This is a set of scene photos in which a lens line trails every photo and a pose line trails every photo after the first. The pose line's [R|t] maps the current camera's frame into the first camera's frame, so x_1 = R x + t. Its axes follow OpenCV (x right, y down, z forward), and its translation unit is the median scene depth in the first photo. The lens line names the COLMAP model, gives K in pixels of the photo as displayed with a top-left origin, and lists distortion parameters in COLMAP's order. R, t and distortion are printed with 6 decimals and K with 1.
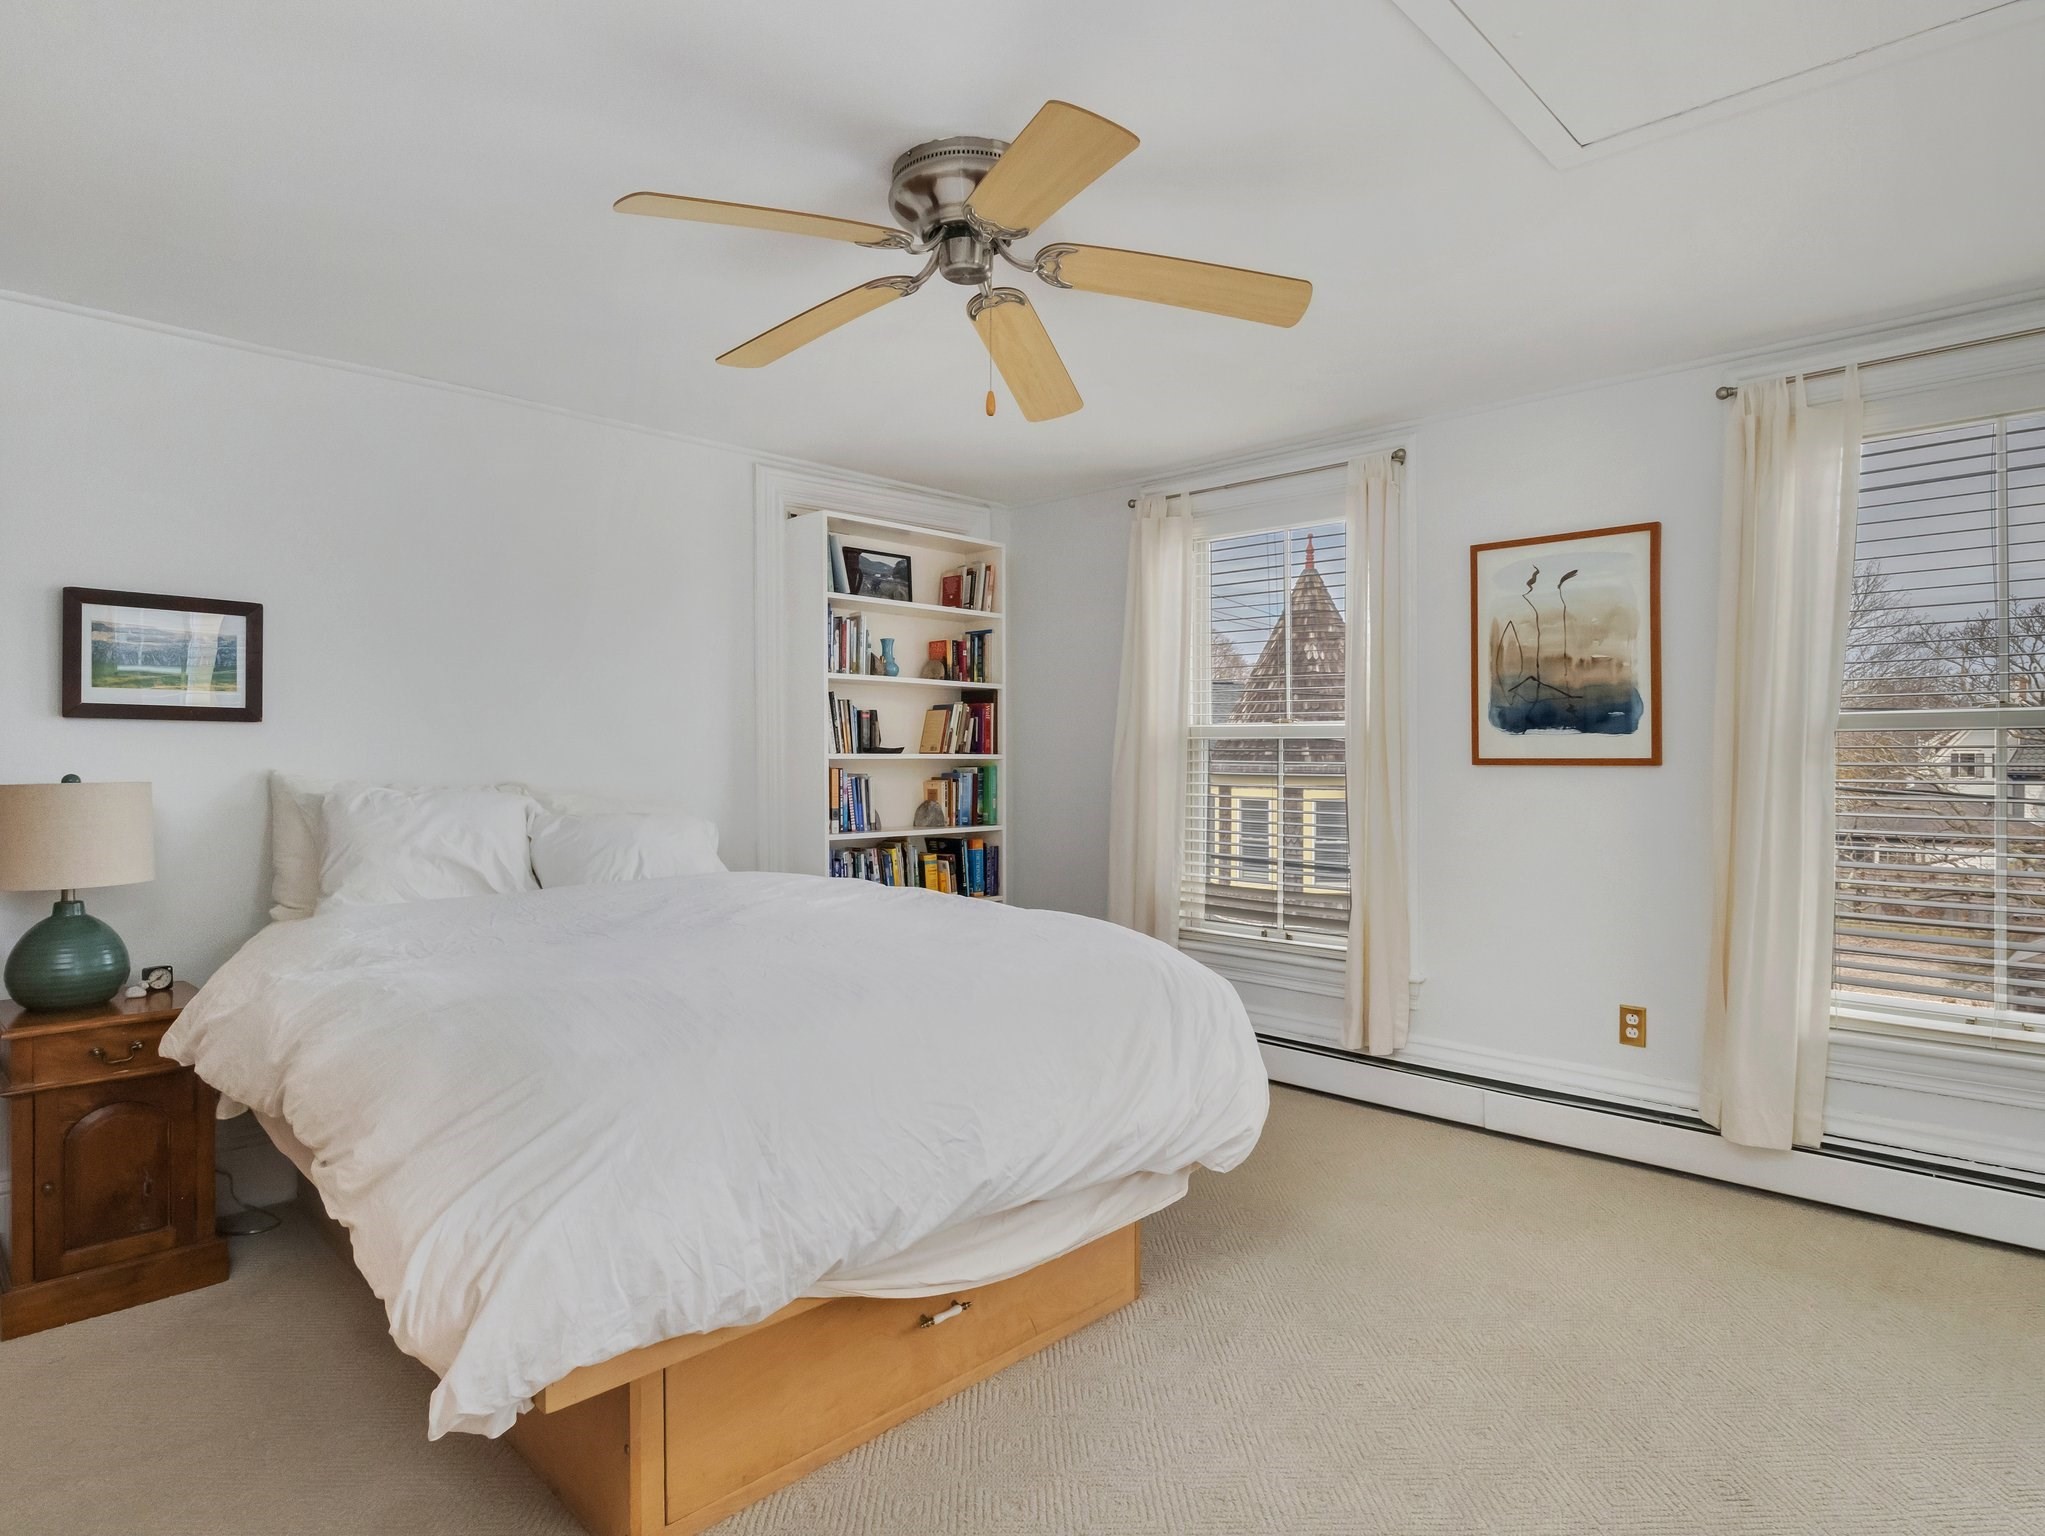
lens RADIAL K [[1163.5, 0, 1010.5], [0, 1163.5, 781.2], [0, 0, 1]] dist [-0.003424, -0.001162]
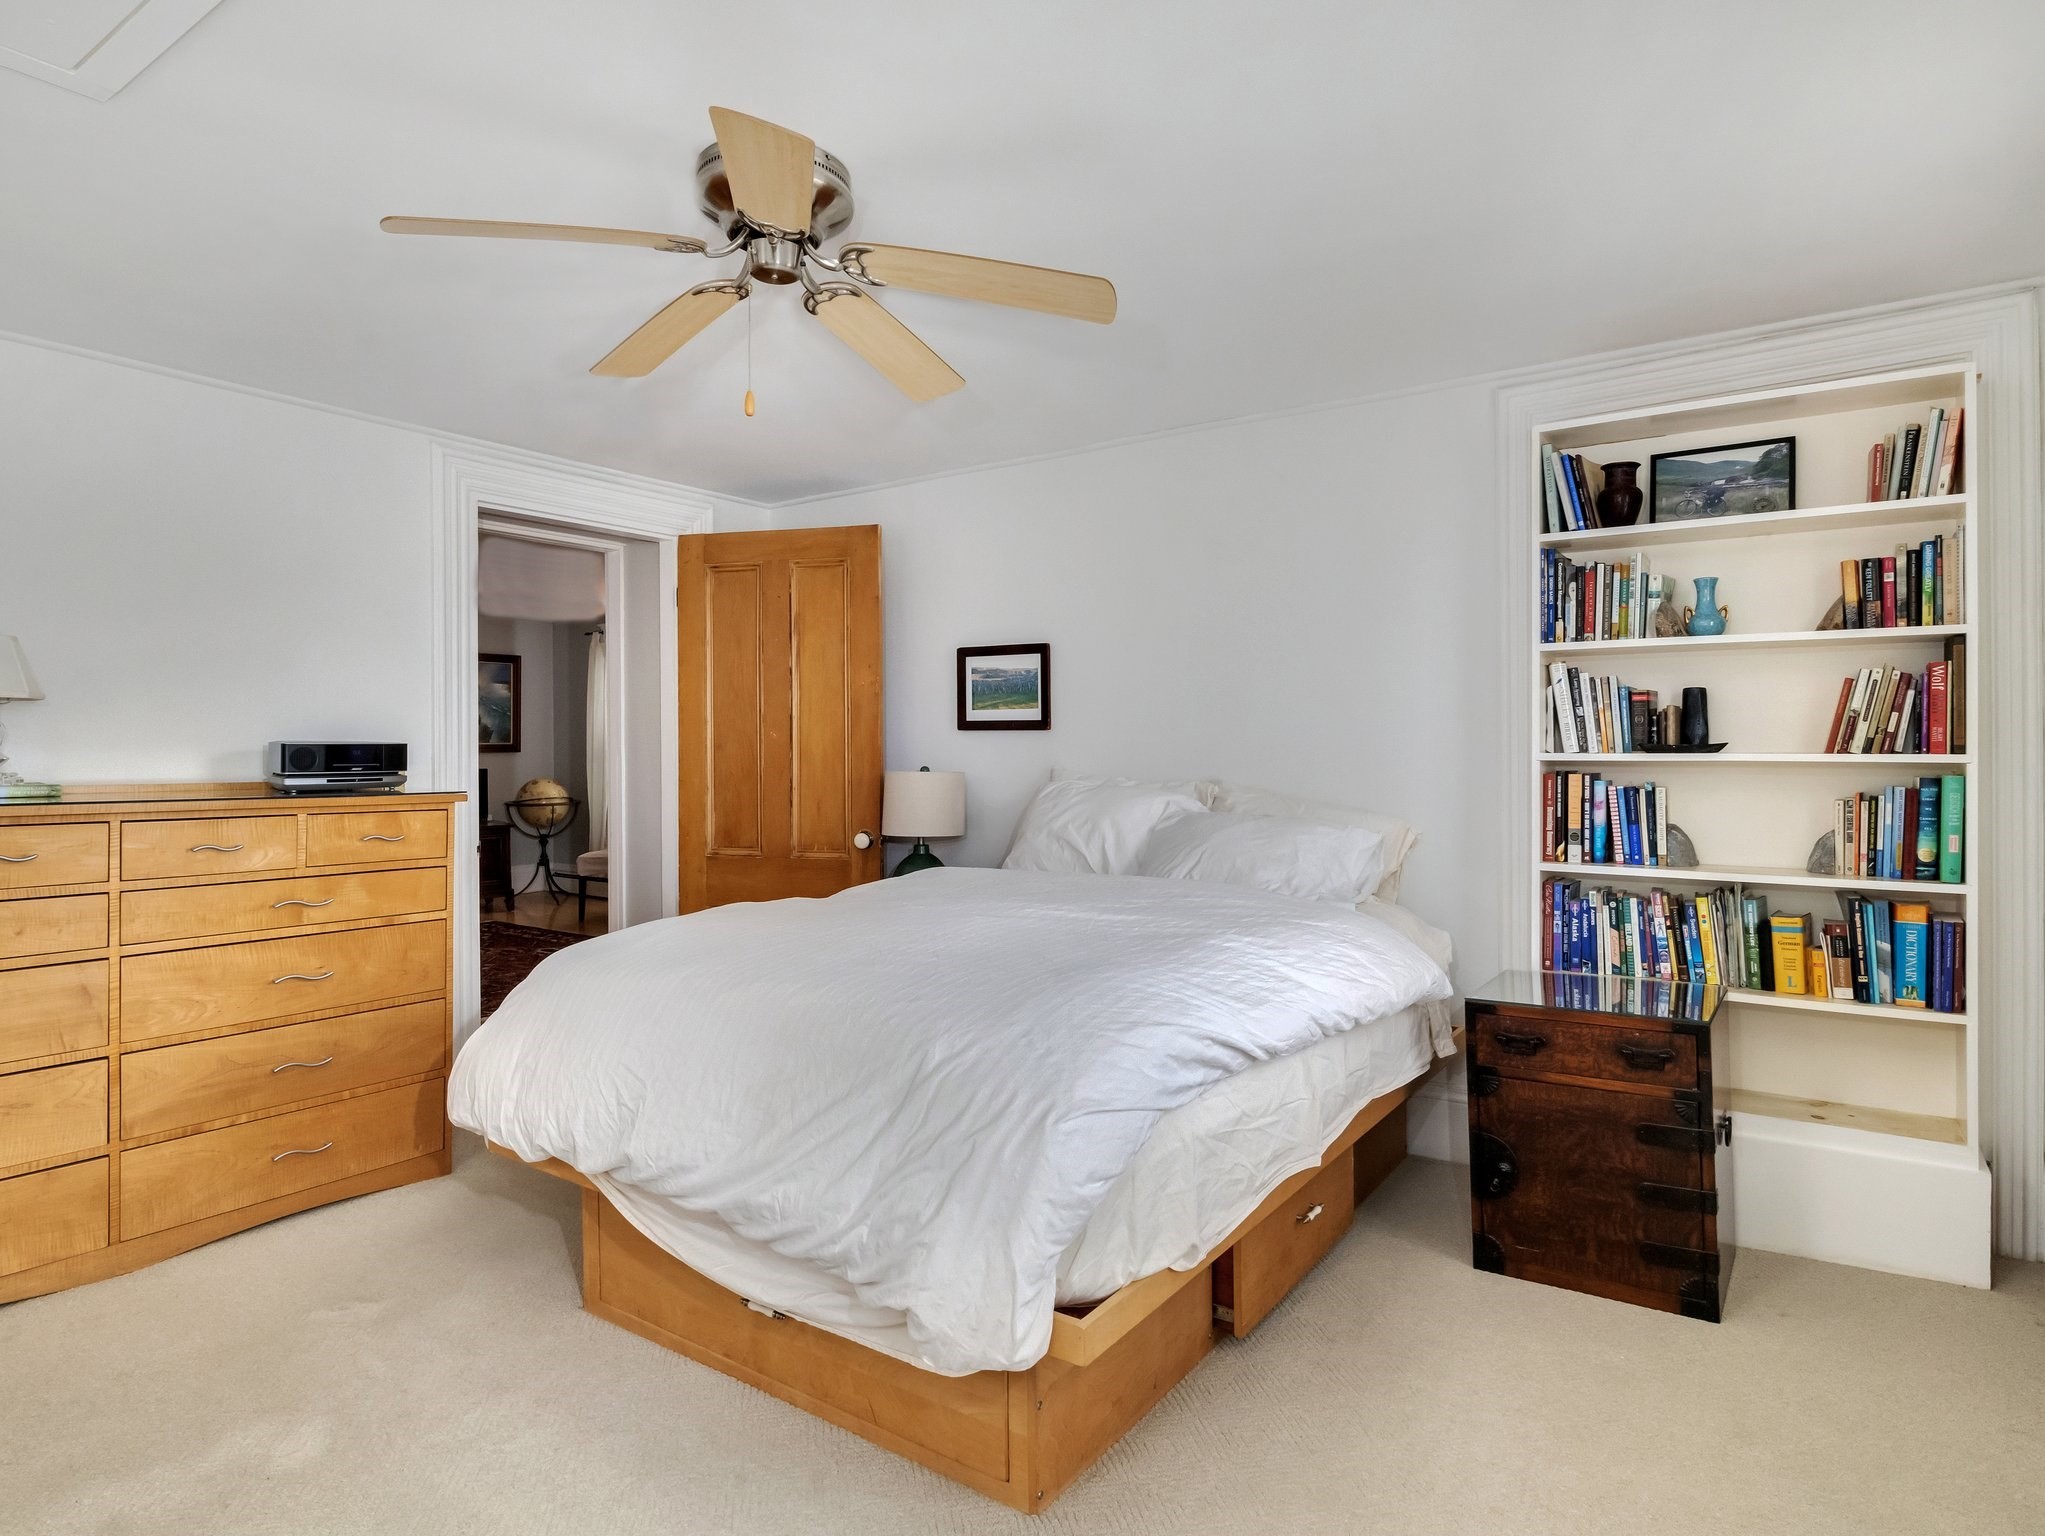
lens RADIAL K [[1177.6, 0, 1019.7], [0, 1177.6, 758.6], [0, 0, 1]] dist [-0.000604, -0.000180]
pose [[0.165180, 0.009949, -0.986213, 0.501243], [-0.018319, 0.999808, 0.007018, -0.018457], [0.986093, 0.016907, 0.165331, 0.521432]]
